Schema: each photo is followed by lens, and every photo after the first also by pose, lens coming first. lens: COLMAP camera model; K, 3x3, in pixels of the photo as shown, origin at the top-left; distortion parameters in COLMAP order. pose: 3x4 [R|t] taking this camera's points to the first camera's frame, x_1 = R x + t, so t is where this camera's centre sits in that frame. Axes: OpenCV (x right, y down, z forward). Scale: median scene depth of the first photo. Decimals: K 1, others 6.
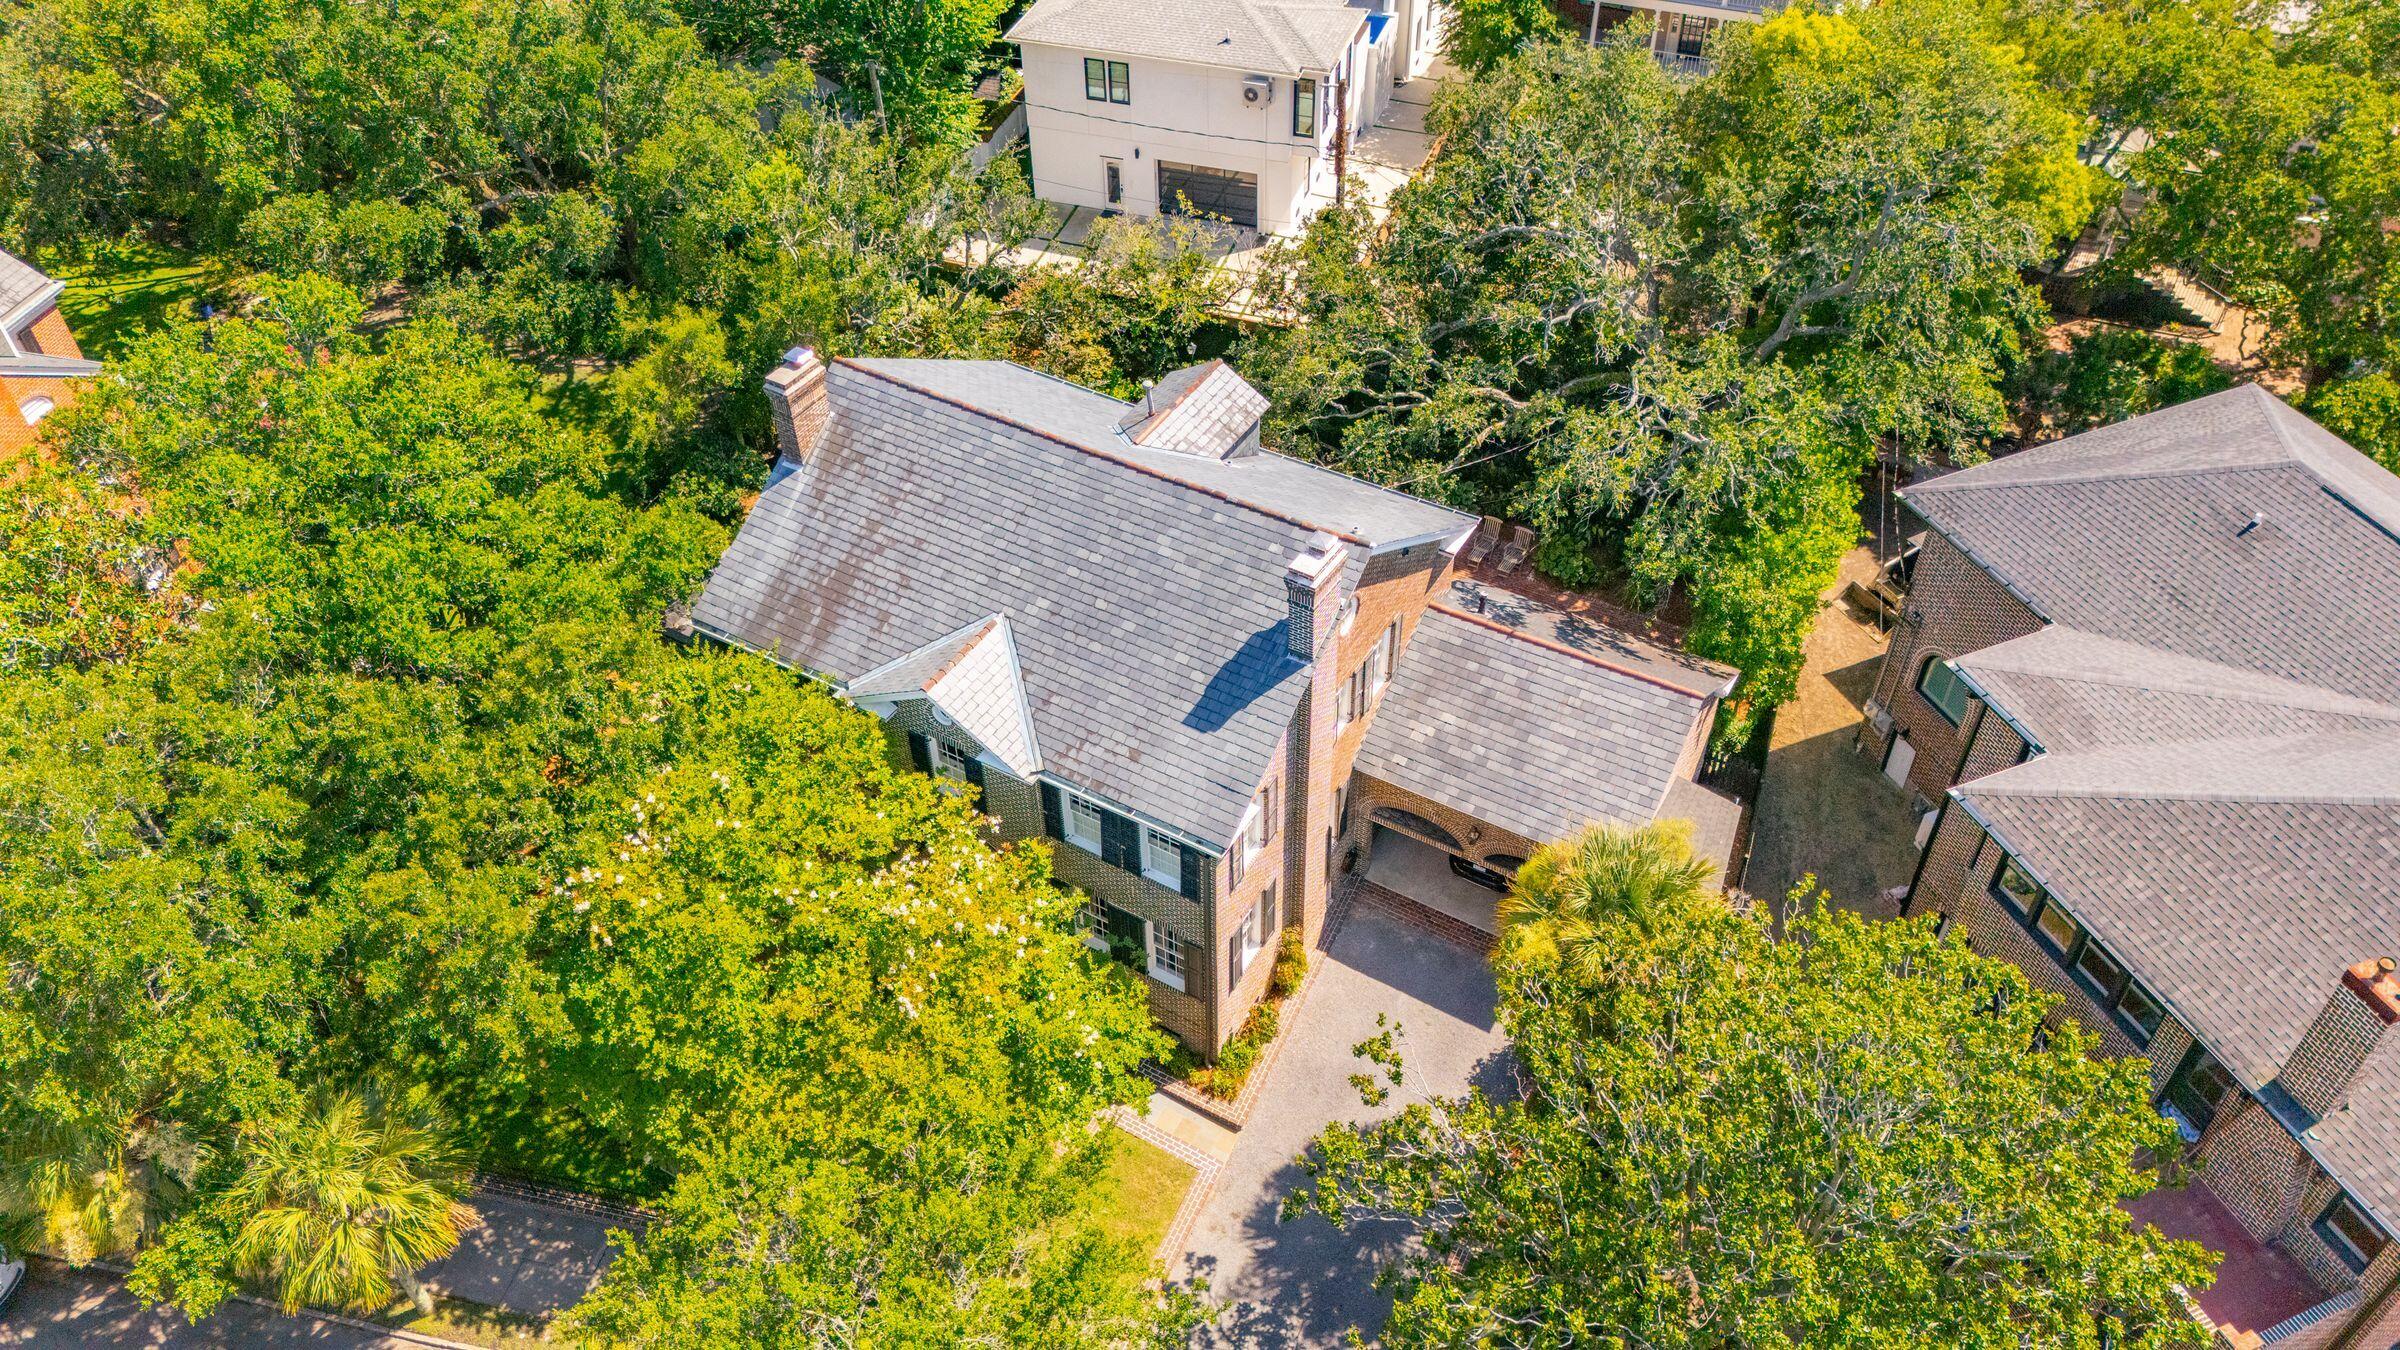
lens RADIAL K [[1706.8, 0, 1208.5], [0, 1706.8, 678.1], [0, 0, 1]] dist [0.049243, -0.011357]
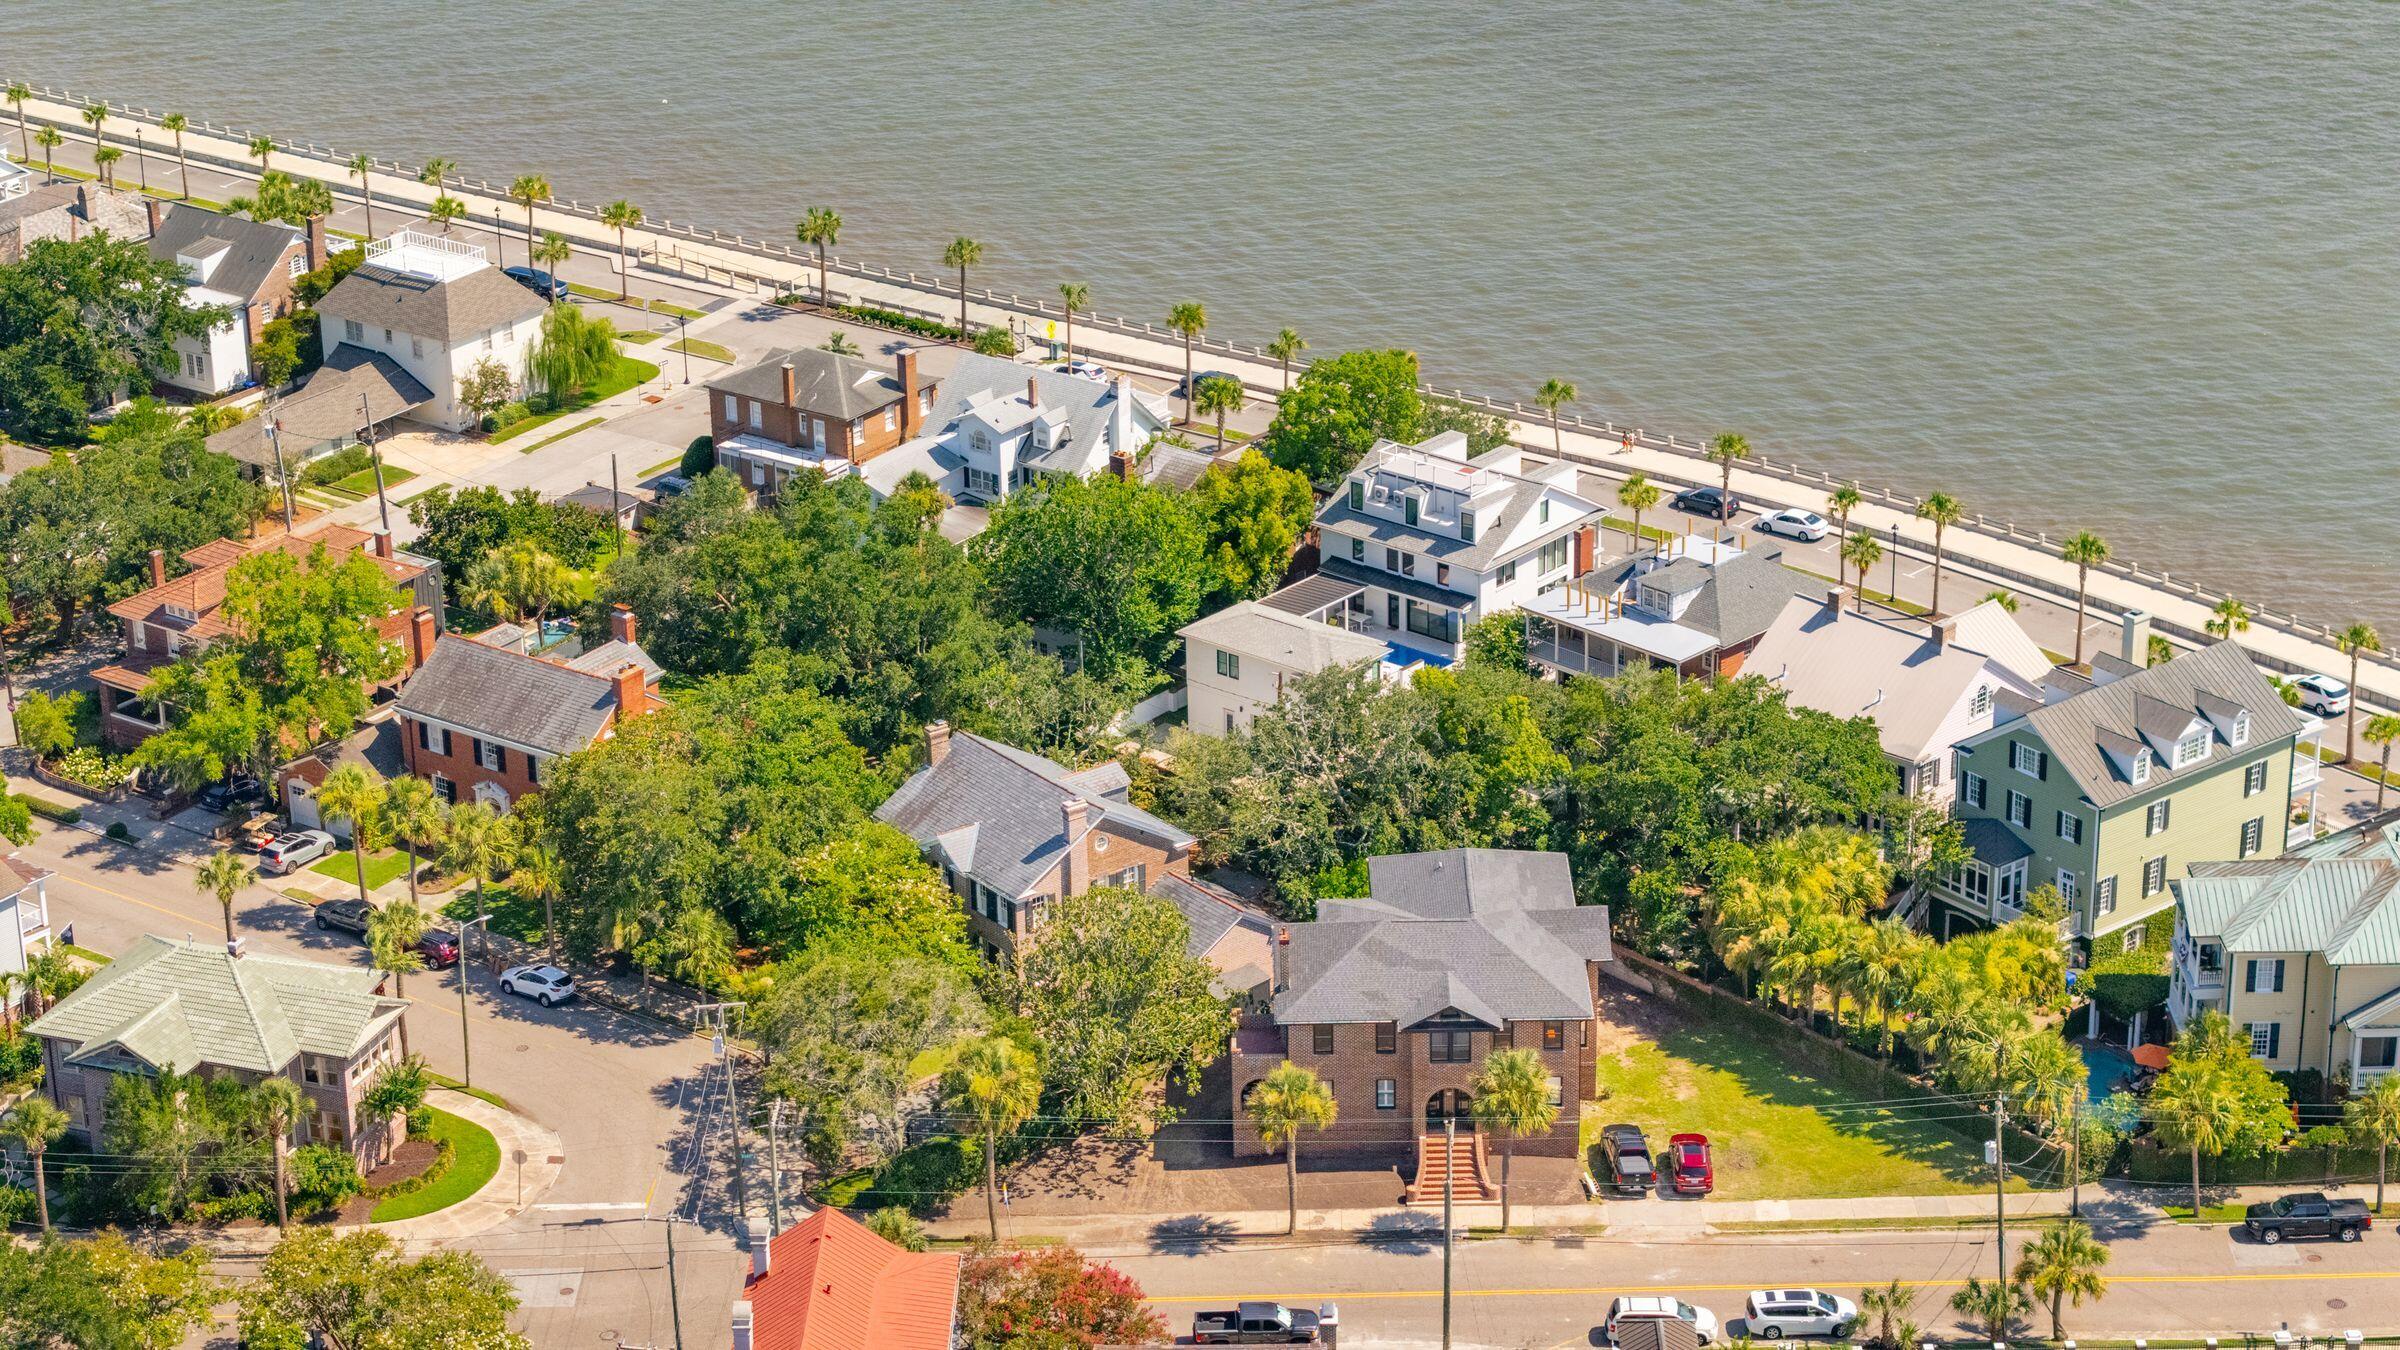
lens RADIAL K [[4586.7, 0, 1137.8], [0, 4586.7, 748.8], [0, 0, 1]] dist [0.001343, 0.000000]
pose [[0.917786, 0.151531, -0.367026, 1.864170], [-0.266748, 0.919977, -0.287207, 1.269040], [0.294134, 0.361498, 0.884762, -3.609905]]
